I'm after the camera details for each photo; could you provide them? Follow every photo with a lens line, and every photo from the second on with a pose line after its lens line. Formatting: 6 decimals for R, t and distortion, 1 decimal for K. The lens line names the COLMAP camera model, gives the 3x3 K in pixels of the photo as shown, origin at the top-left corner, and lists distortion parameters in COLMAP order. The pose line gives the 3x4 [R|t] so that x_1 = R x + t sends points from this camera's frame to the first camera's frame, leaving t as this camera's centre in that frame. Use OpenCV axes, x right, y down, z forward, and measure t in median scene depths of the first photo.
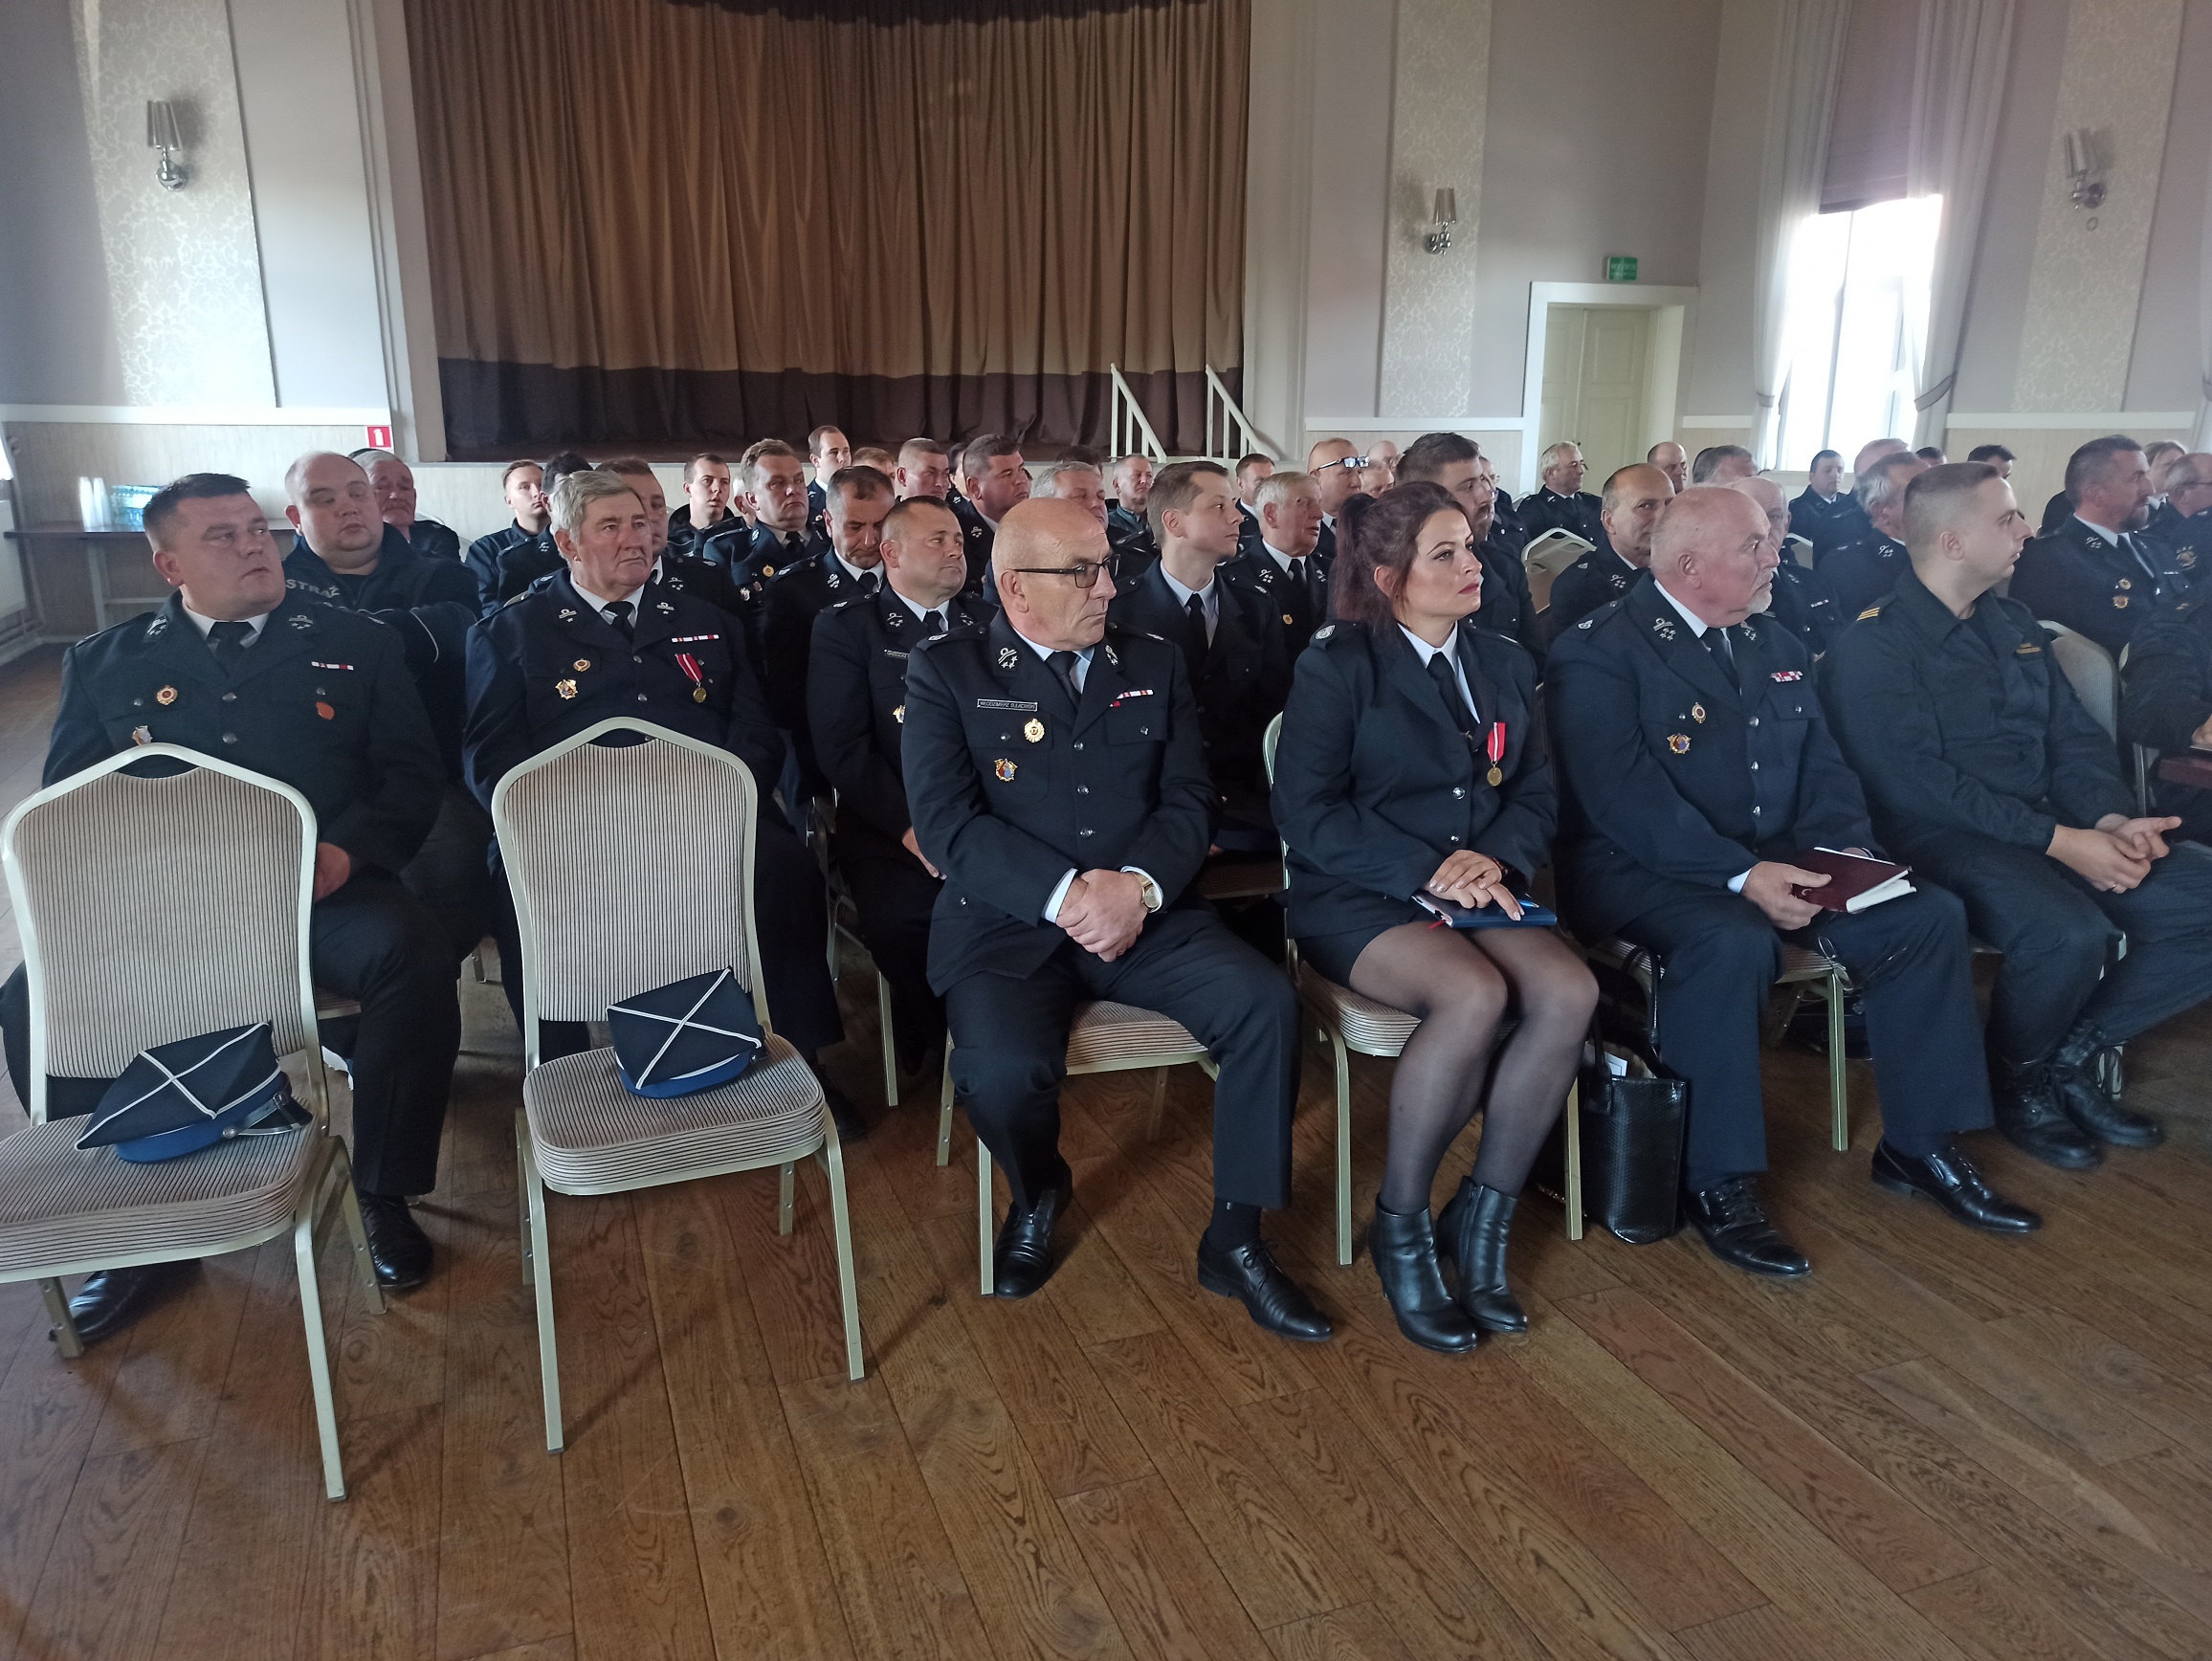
lens RADIAL K [[1663.6, 0, 1103.4], [0, 1663.6, 839.8], [0, 0, 1]] dist [0.074198, -0.079248]
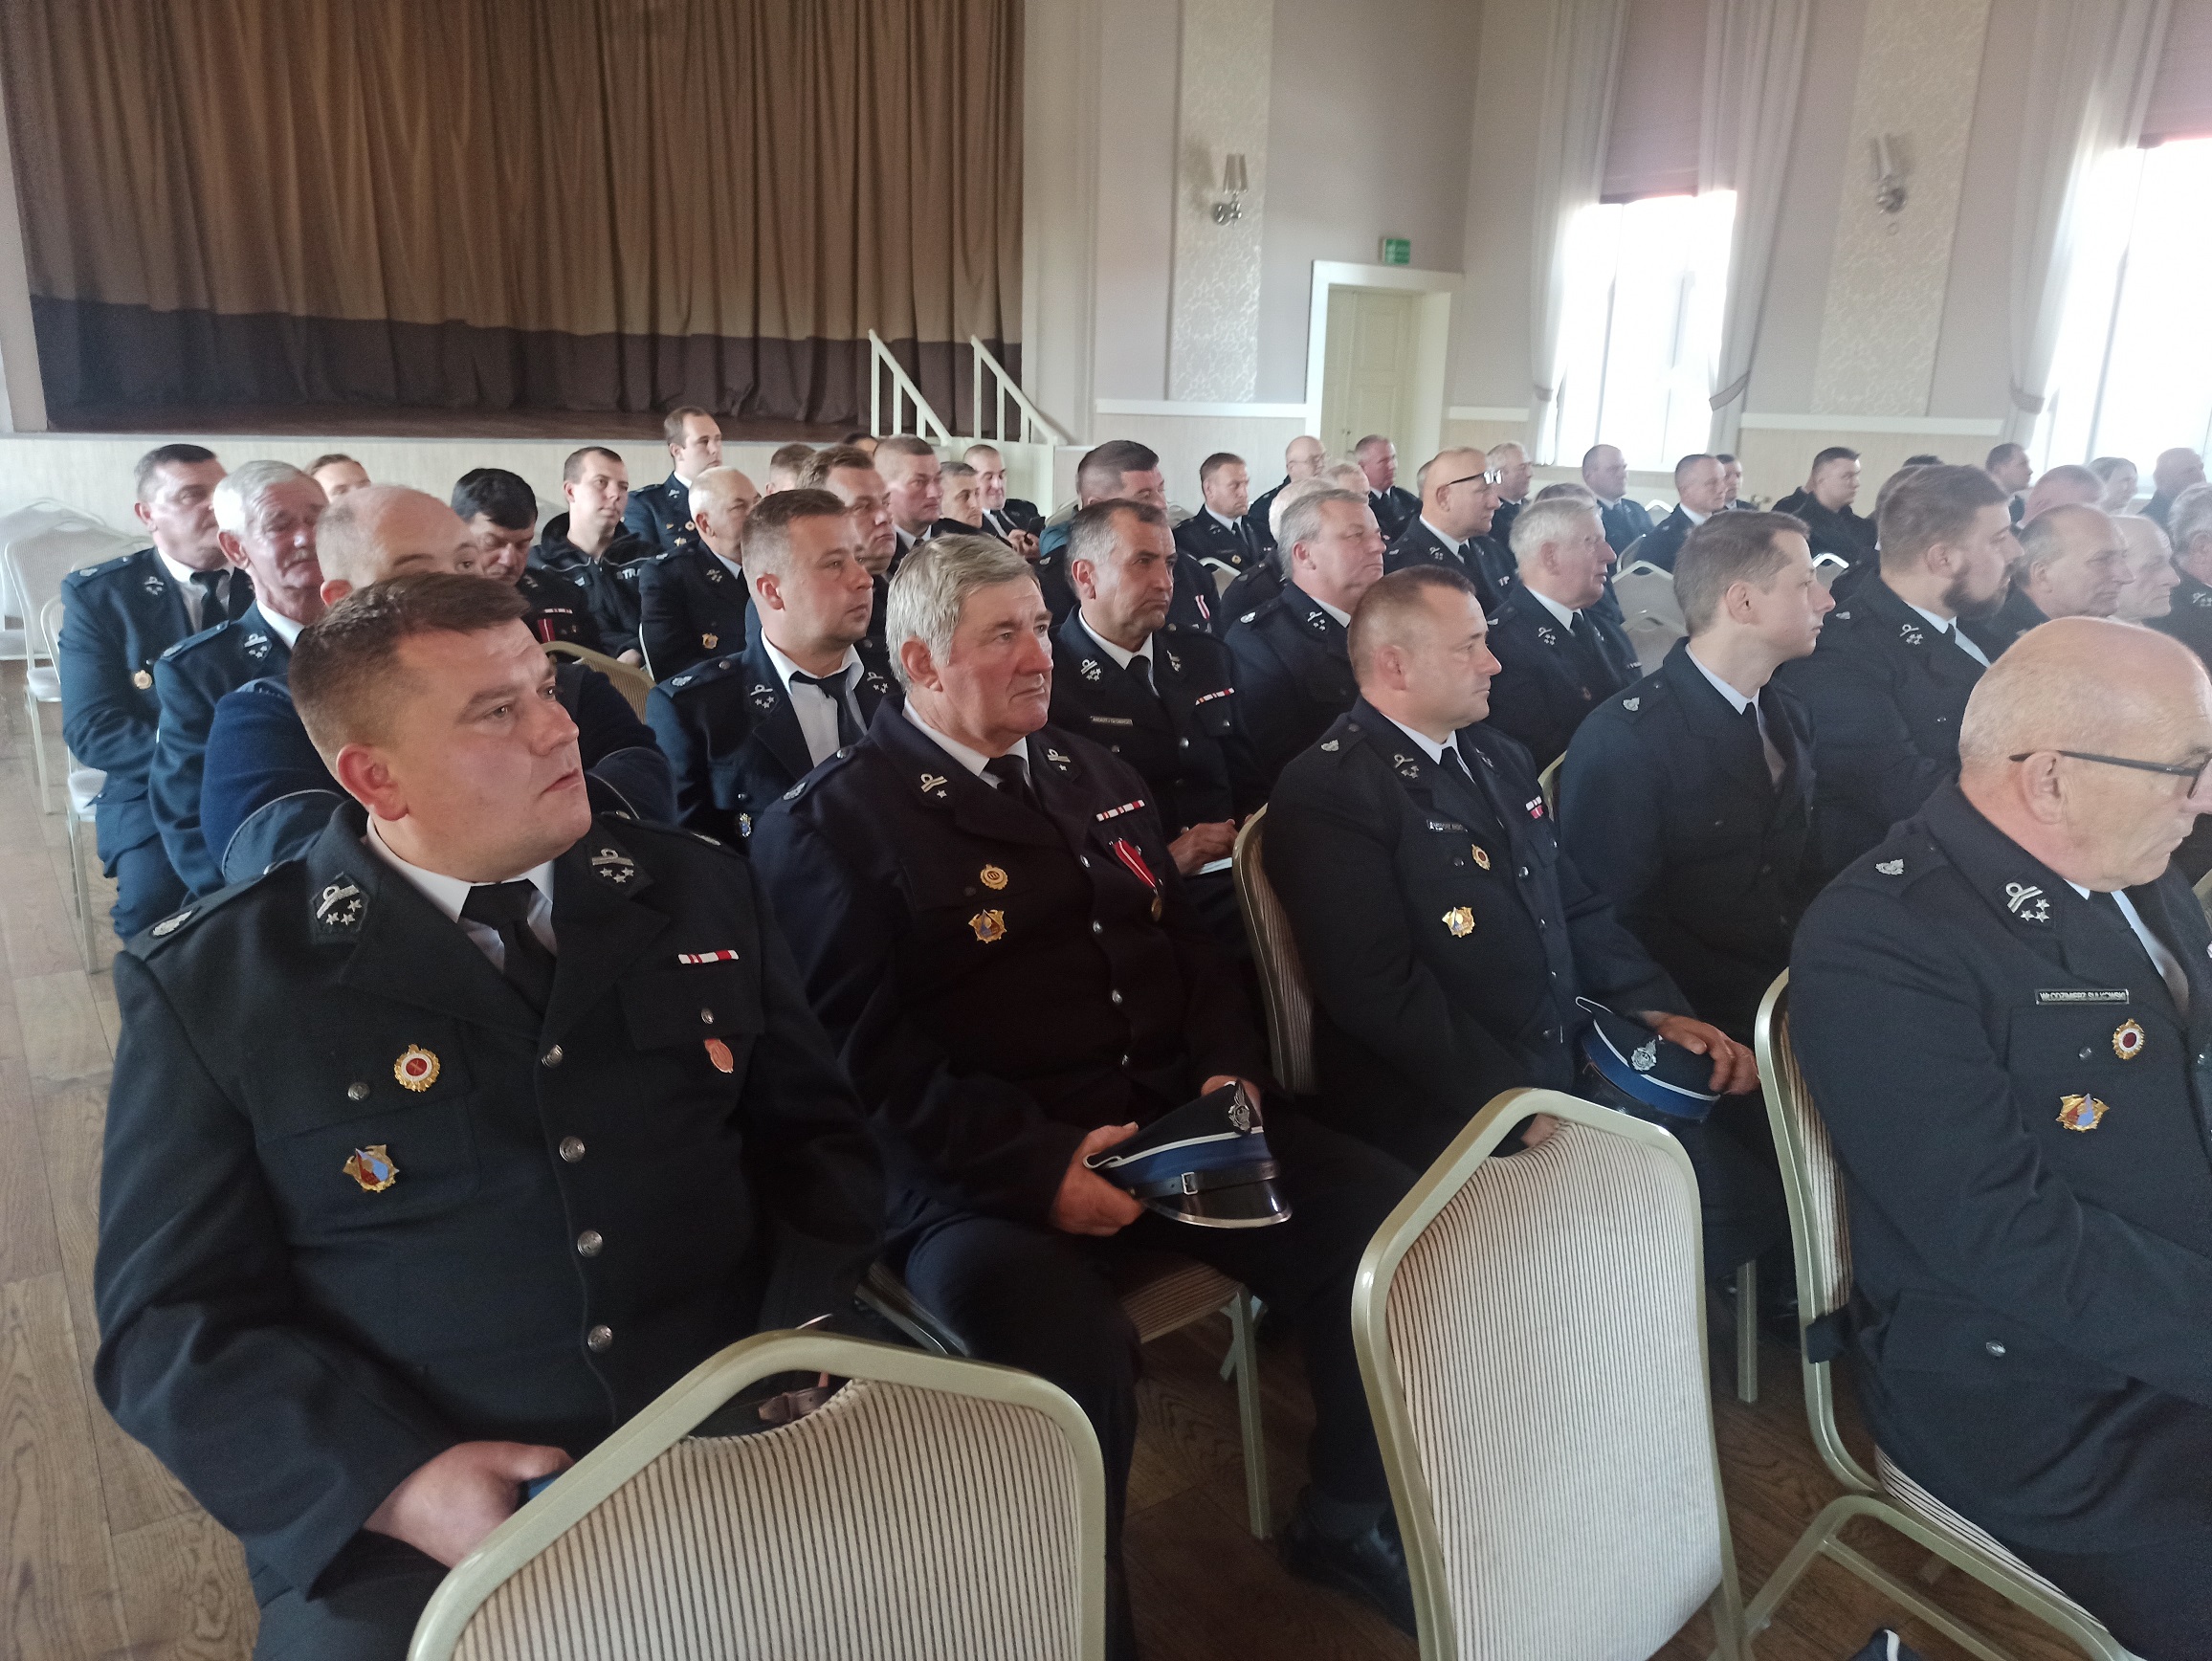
lens RADIAL K [[1662.4, 0, 1107.9], [0, 1662.4, 821.1], [0, 0, 1]] dist [0.064316, -0.072291]
pose [[0.963717, -0.042867, 0.263460, -0.121659], [0.040121, 0.999070, 0.015798, -0.037842], [-0.263892, -0.004655, 0.964541, 0.126182]]
